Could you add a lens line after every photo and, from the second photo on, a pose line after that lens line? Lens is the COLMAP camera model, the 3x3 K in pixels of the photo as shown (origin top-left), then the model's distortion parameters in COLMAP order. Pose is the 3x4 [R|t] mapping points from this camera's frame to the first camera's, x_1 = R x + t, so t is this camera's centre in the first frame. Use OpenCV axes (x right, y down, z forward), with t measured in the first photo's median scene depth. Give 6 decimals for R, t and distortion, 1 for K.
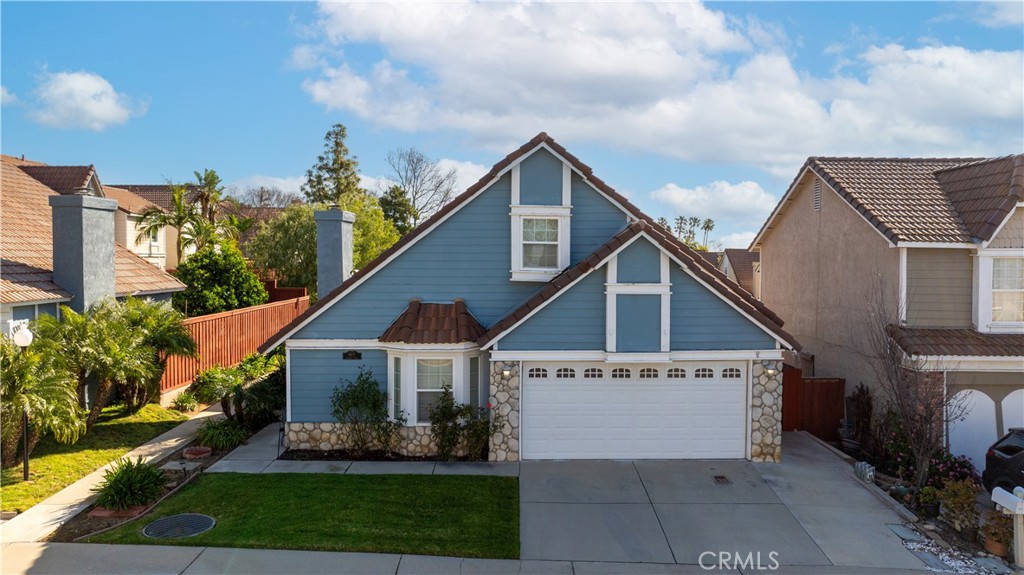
lens RADIAL K [[723.3, 0, 517.5], [0, 723.3, 281.8], [0, 0, 1]] dist [-0.019814, 0.002427]
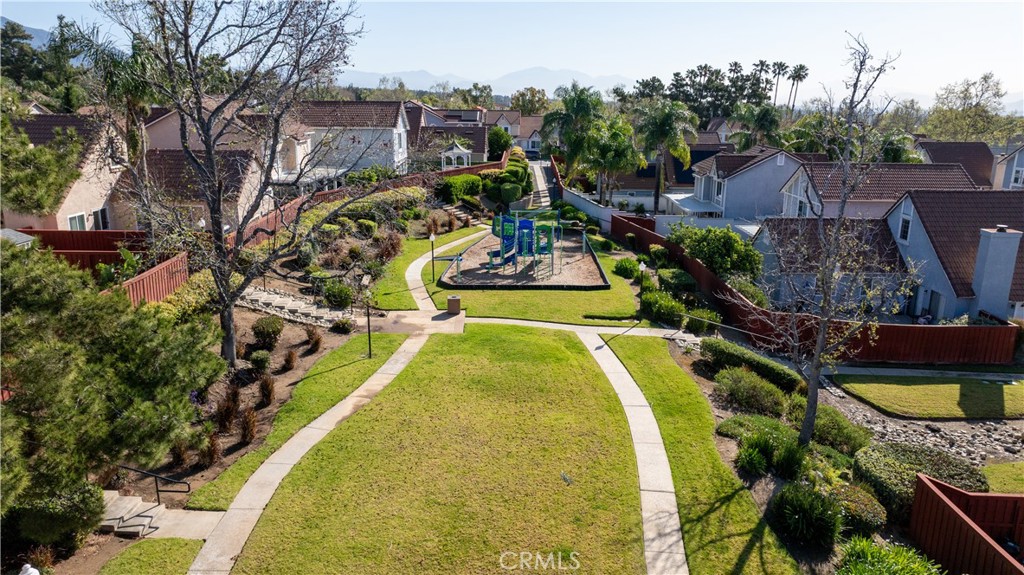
lens RADIAL K [[708.0, 0, 512.0], [0, 708.0, 287.5], [0, 0, 1]] dist [-0.003899, 0.000789]
pose [[0.999557, 0.014277, -0.026127, -0.081522], [-0.007839, 0.972763, 0.231670, -0.488393], [0.028723, -0.231362, 0.972444, 3.787606]]
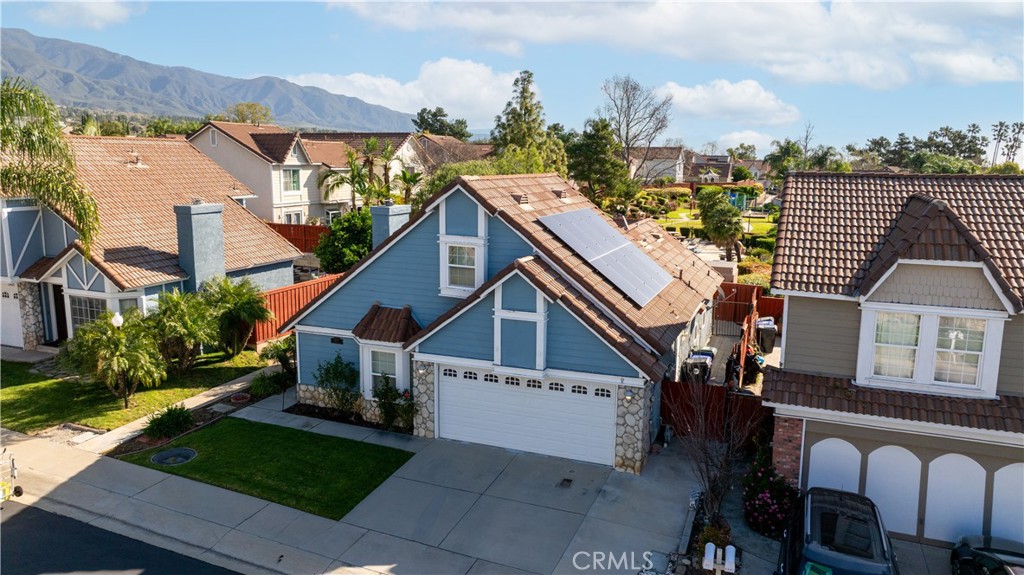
lens RADIAL K [[723.3, 0, 517.5], [0, 723.3, 281.8], [0, 0, 1]] dist [-0.019814, 0.002427]
pose [[0.922782, 0.071849, -0.378566, 0.586709], [-0.019729, 0.989983, 0.139799, -0.202210], [0.384818, -0.121535, 0.914956, -0.073998]]
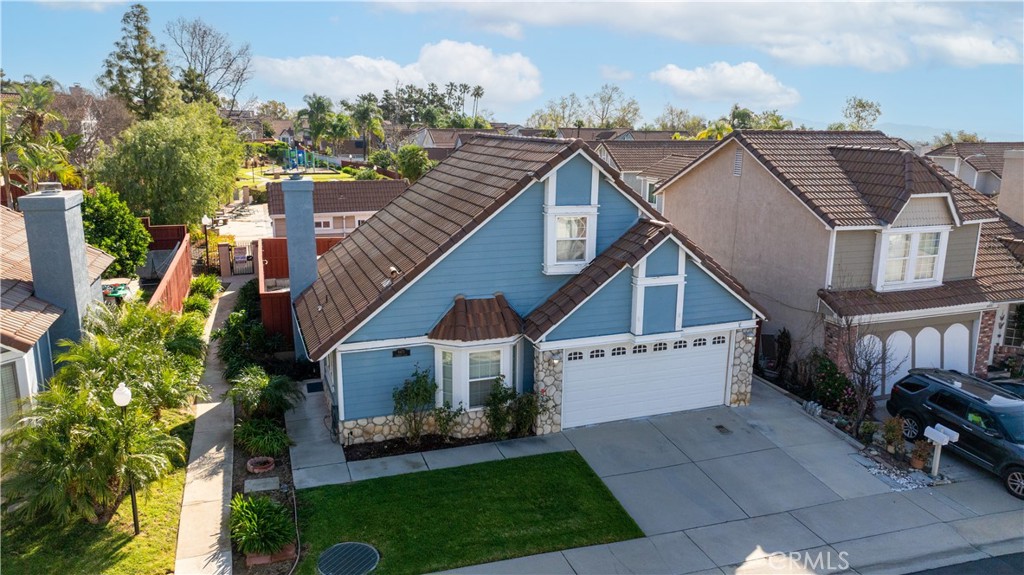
lens RADIAL K [[723.3, 0, 517.5], [0, 723.3, 281.8], [0, 0, 1]] dist [-0.019814, 0.002427]
pose [[0.944113, -0.063881, 0.323374, -0.412977], [0.000336, 0.981227, 0.192855, -0.205604], [-0.329623, -0.181968, 0.926410, -0.004597]]
